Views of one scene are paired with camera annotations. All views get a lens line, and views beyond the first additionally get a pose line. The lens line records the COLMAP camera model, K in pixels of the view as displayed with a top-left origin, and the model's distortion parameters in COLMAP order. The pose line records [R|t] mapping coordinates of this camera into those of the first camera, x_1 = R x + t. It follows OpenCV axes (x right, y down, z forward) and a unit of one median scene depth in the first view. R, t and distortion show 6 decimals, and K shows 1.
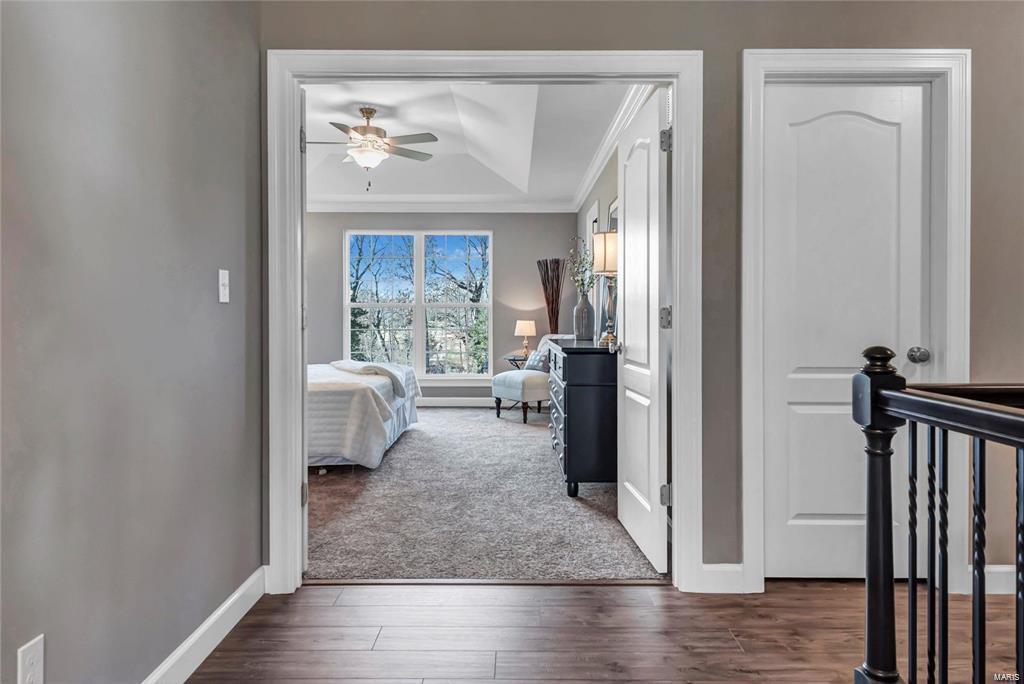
lens RADIAL K [[629.4, 0, 503.7], [0, 629.4, 319.4], [0, 0, 1]] dist [0.038419, -0.017493]
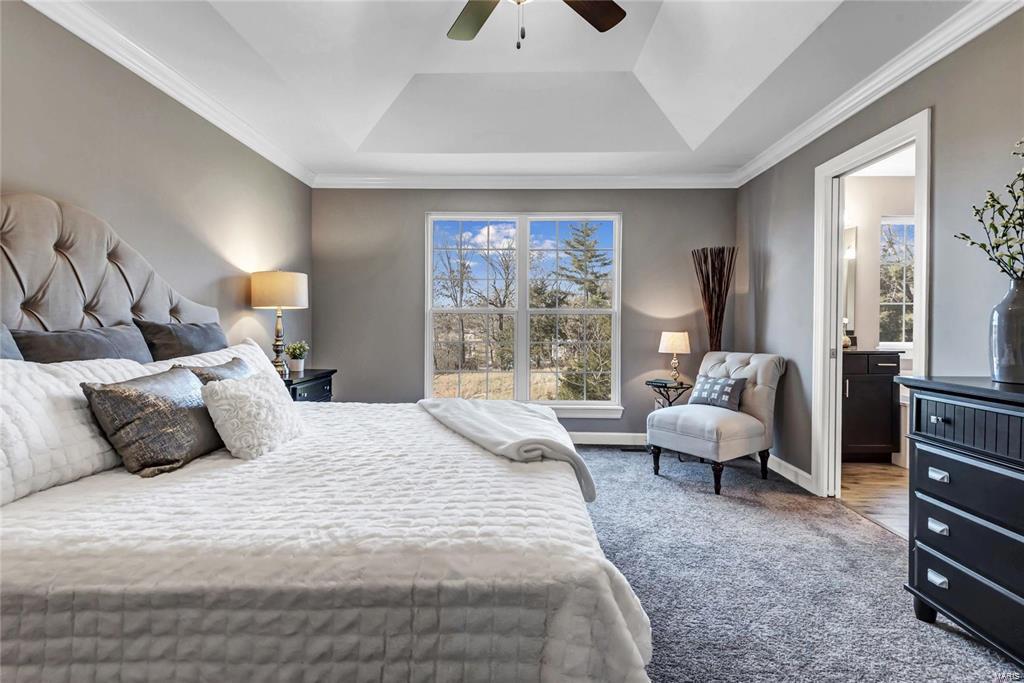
lens RADIAL K [[465.2, 0, 507.7], [0, 465.2, 326.0], [0, 0, 1]] dist [0.020208, -0.012706]
pose [[0.999723, 0.006767, -0.022563, -0.153362], [-0.006841, 0.999972, -0.003182, -0.001778], [0.022541, 0.003335, 0.999740, 0.474586]]
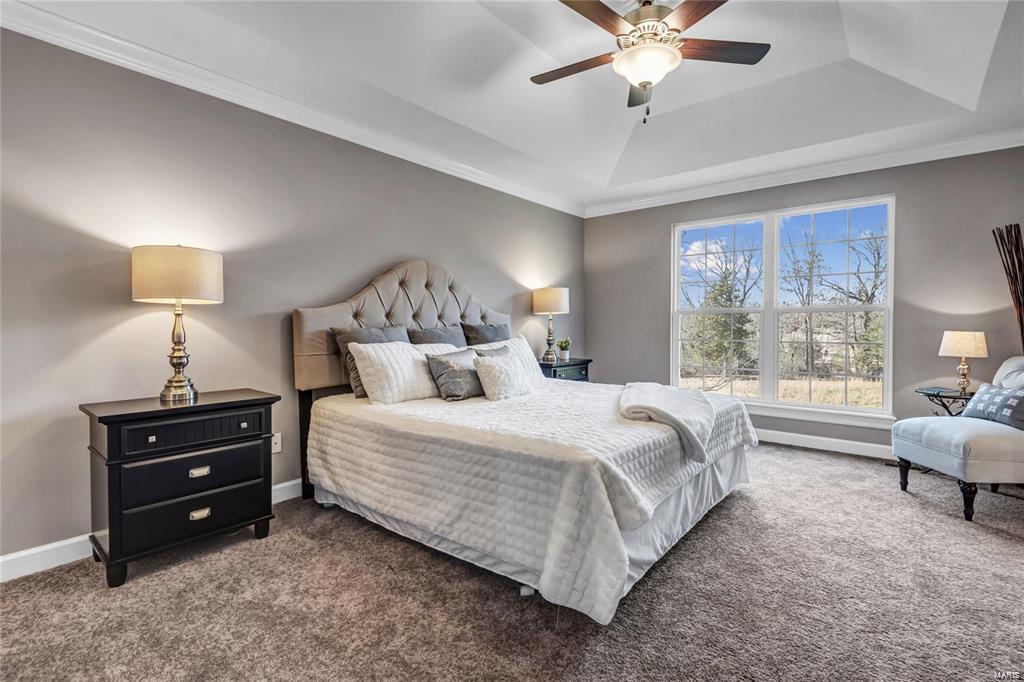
lens RADIAL K [[465.2, 0, 519.4], [0, 465.2, 333.3], [0, 0, 1]] dist [0.020208, -0.012706]
pose [[0.776627, 0.012121, -0.629844, -0.013242], [-0.002515, 0.999867, 0.016141, -0.002158], [0.629955, -0.010951, 0.776554, 0.401224]]
